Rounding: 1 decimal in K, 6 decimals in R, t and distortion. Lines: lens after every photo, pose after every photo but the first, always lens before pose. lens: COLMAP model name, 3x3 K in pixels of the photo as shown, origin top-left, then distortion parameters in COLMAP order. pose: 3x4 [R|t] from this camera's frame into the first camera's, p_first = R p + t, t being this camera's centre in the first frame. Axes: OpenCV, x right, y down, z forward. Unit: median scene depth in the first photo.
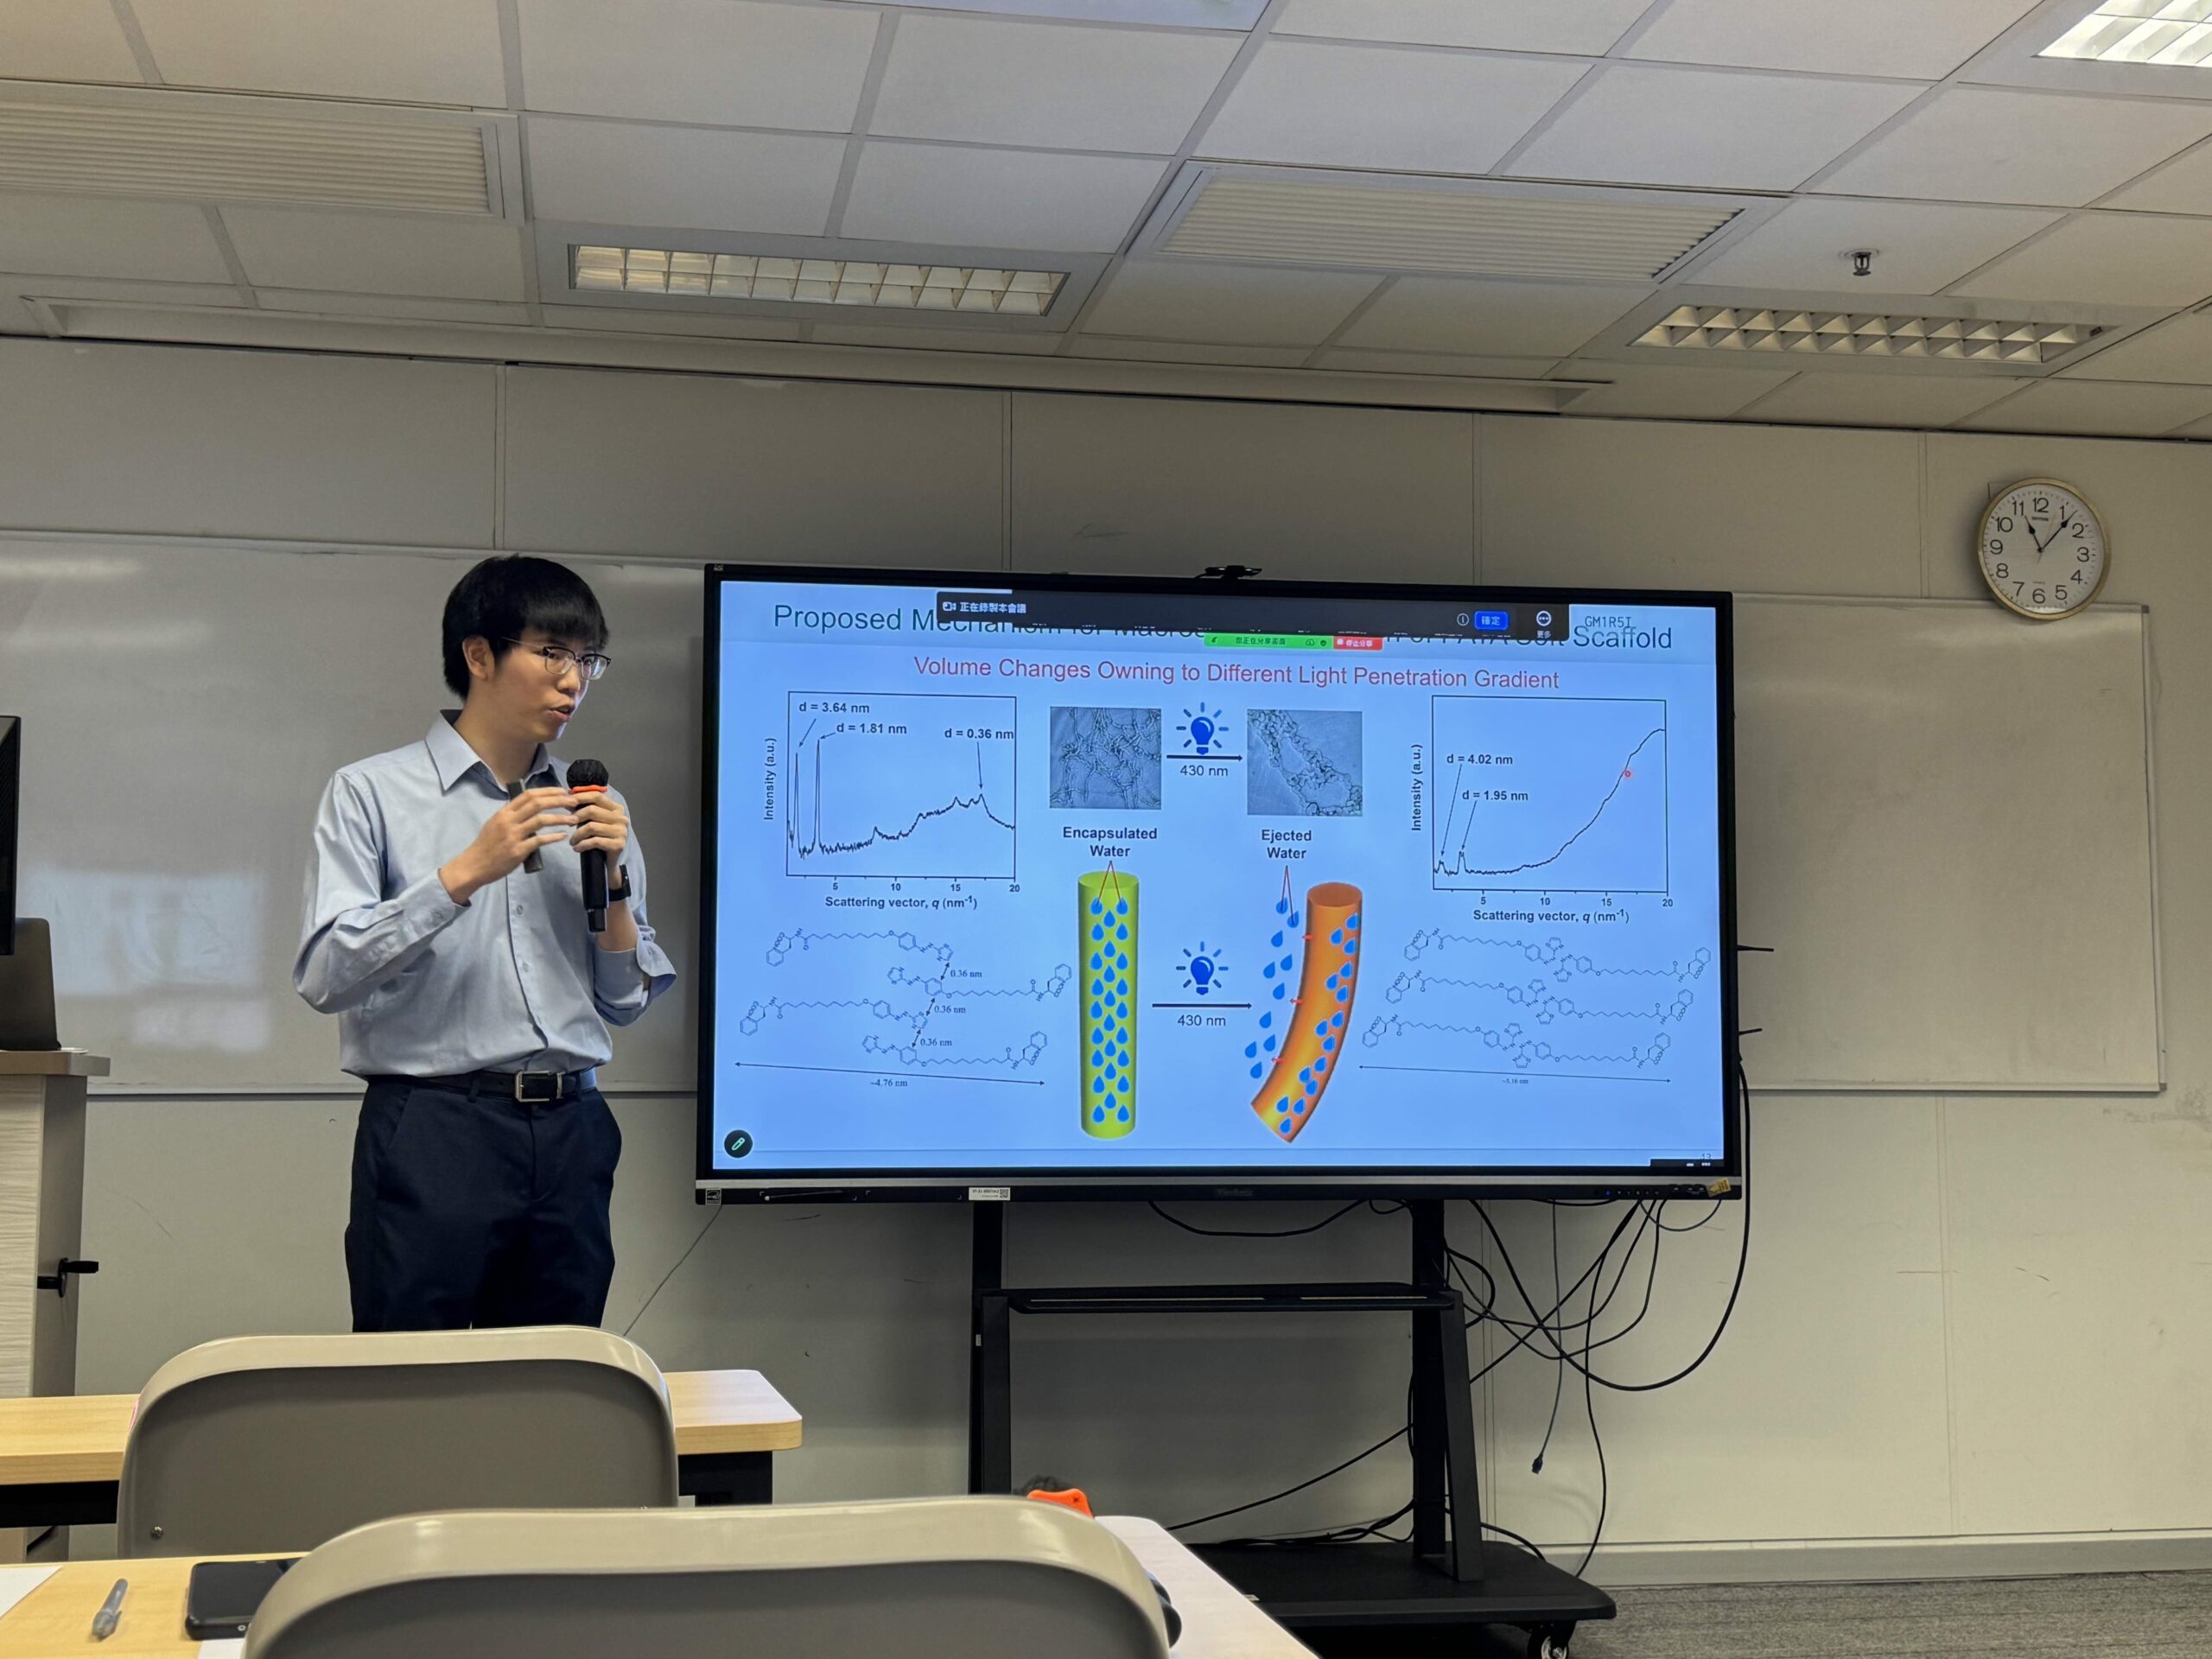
lens RADIAL K [[2757.5, 0, 1099.3], [0, 2757.5, 815.0], [0, 0, 1]] dist [0.132779, 0.000000]
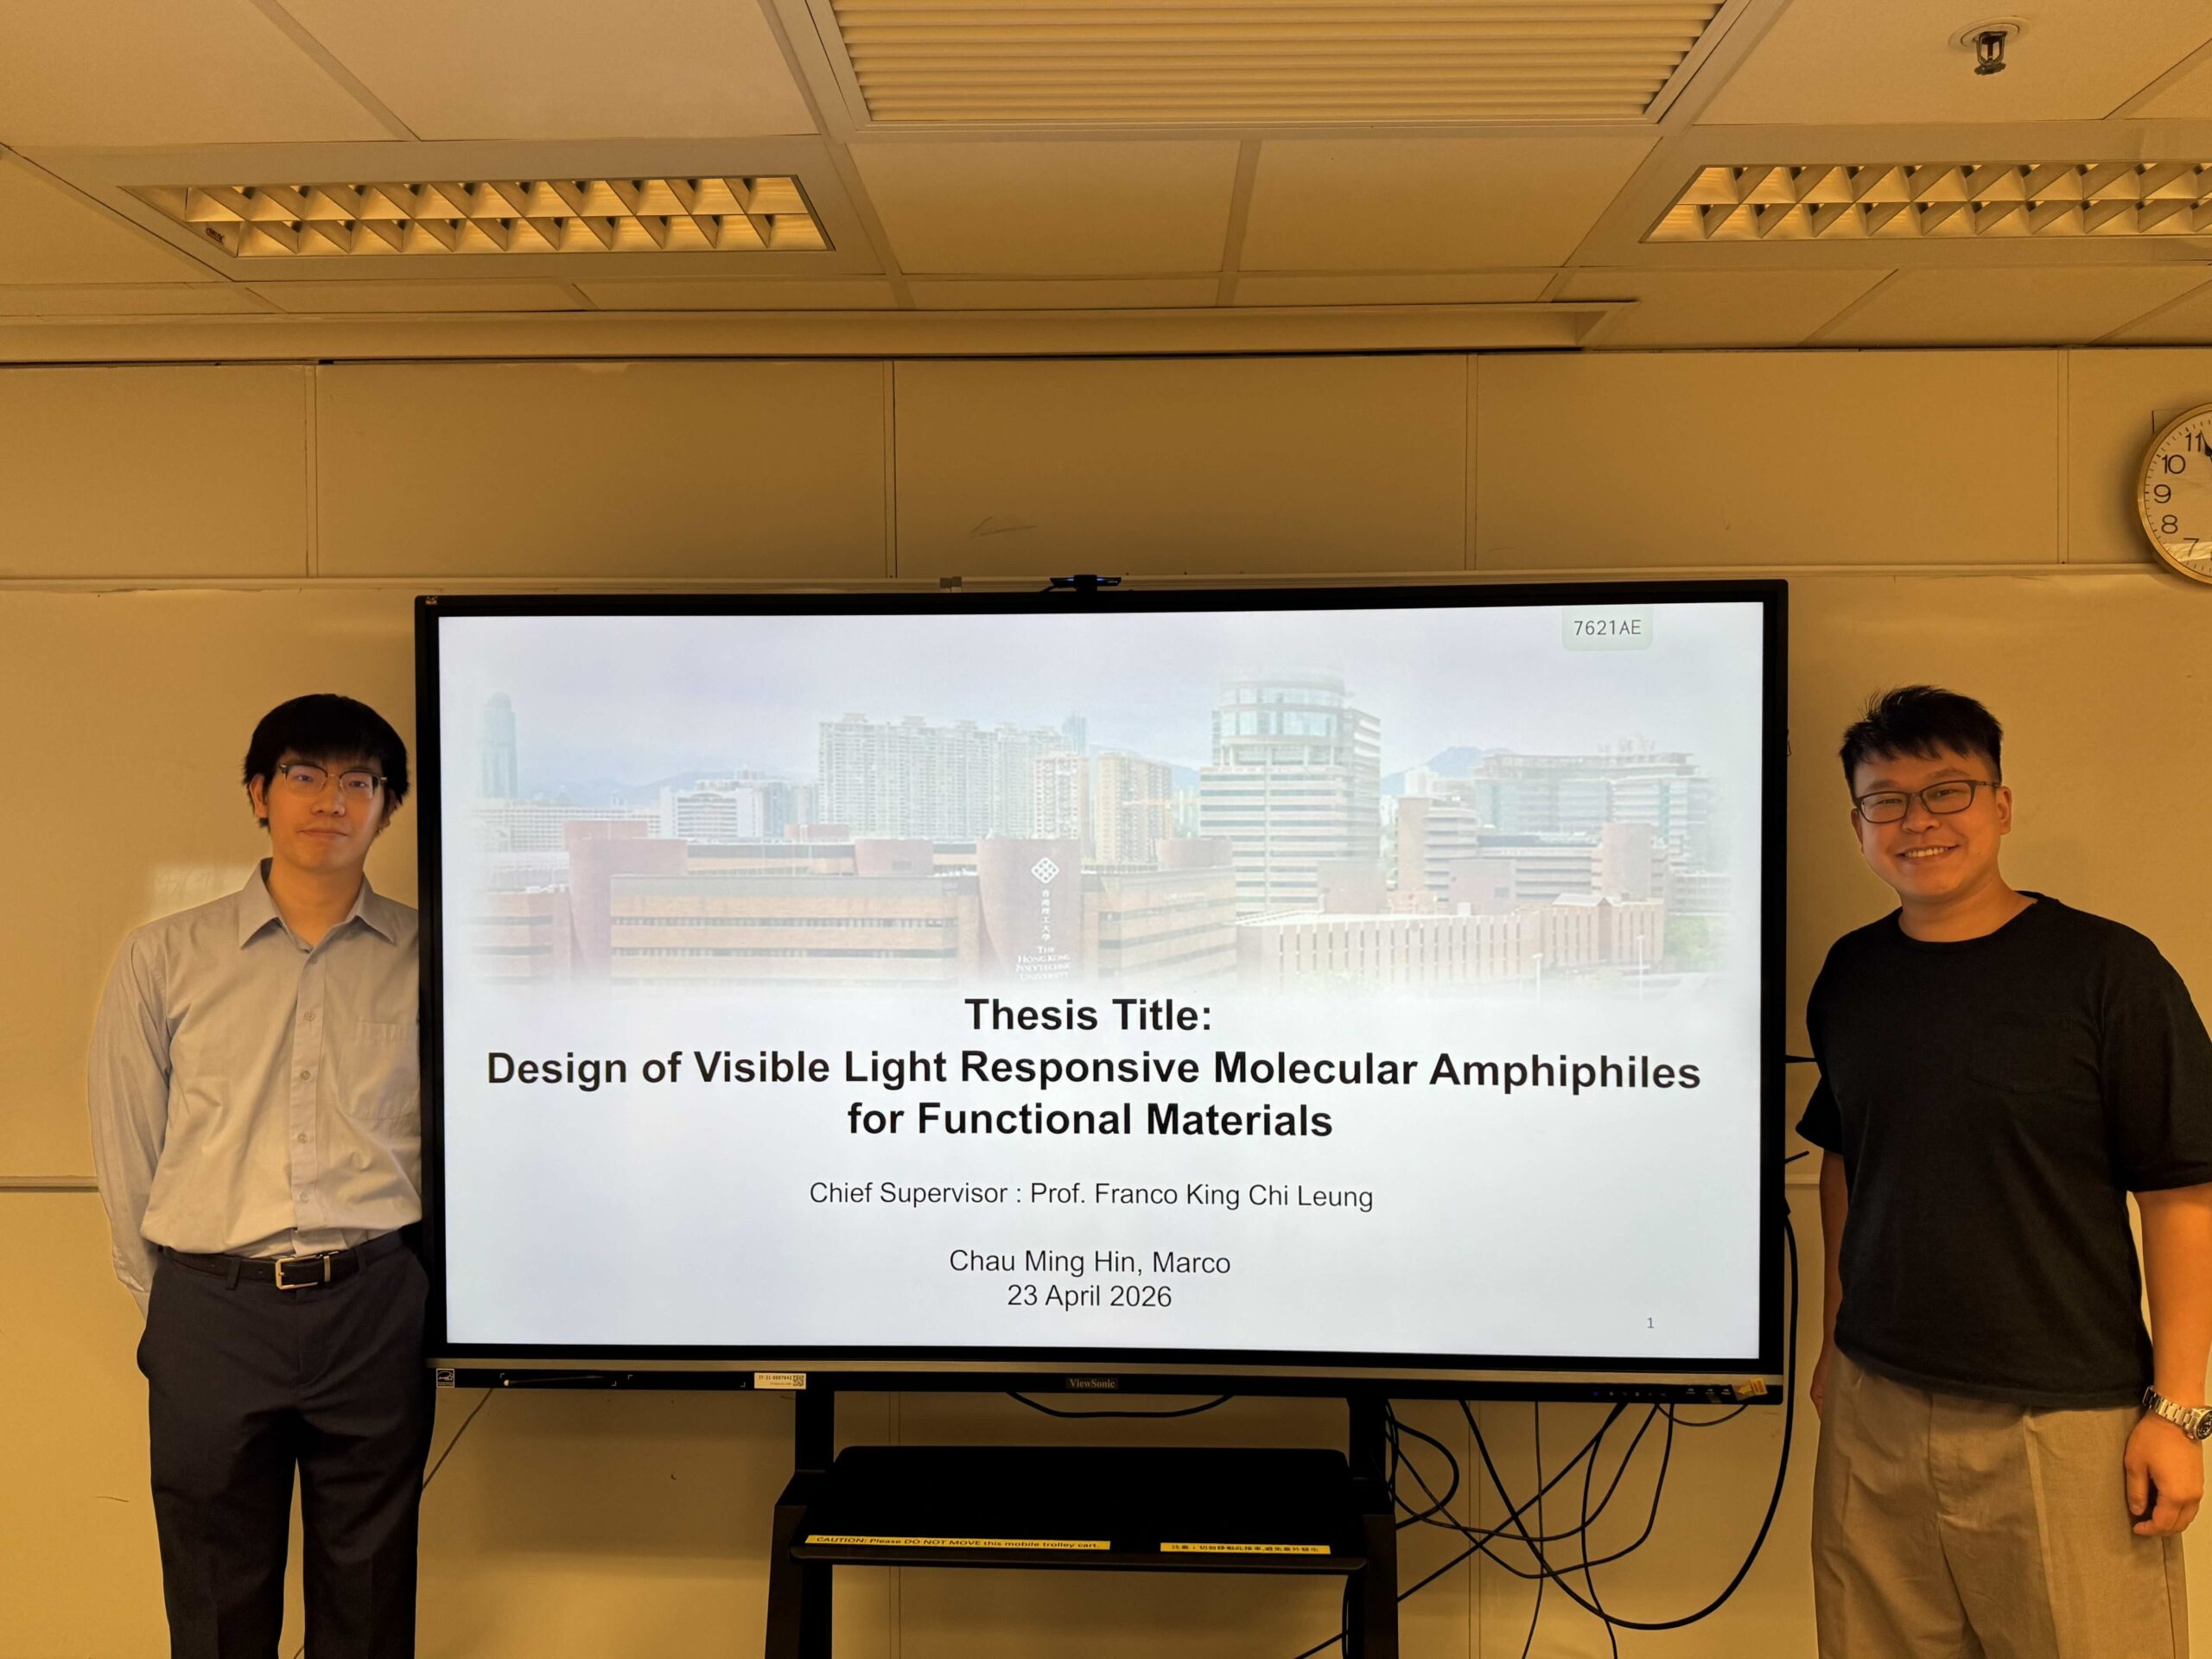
lens RADIAL K [[1686.1, 0, 1100.5], [0, 1686.1, 842.7], [0, 0, 1]] dist [0.037641, -0.046087]
pose [[0.979013, -0.003336, -0.203770, 0.142703], [0.025151, 0.994201, 0.104559, -0.063110], [0.202240, -0.107489, 0.973419, 0.527338]]
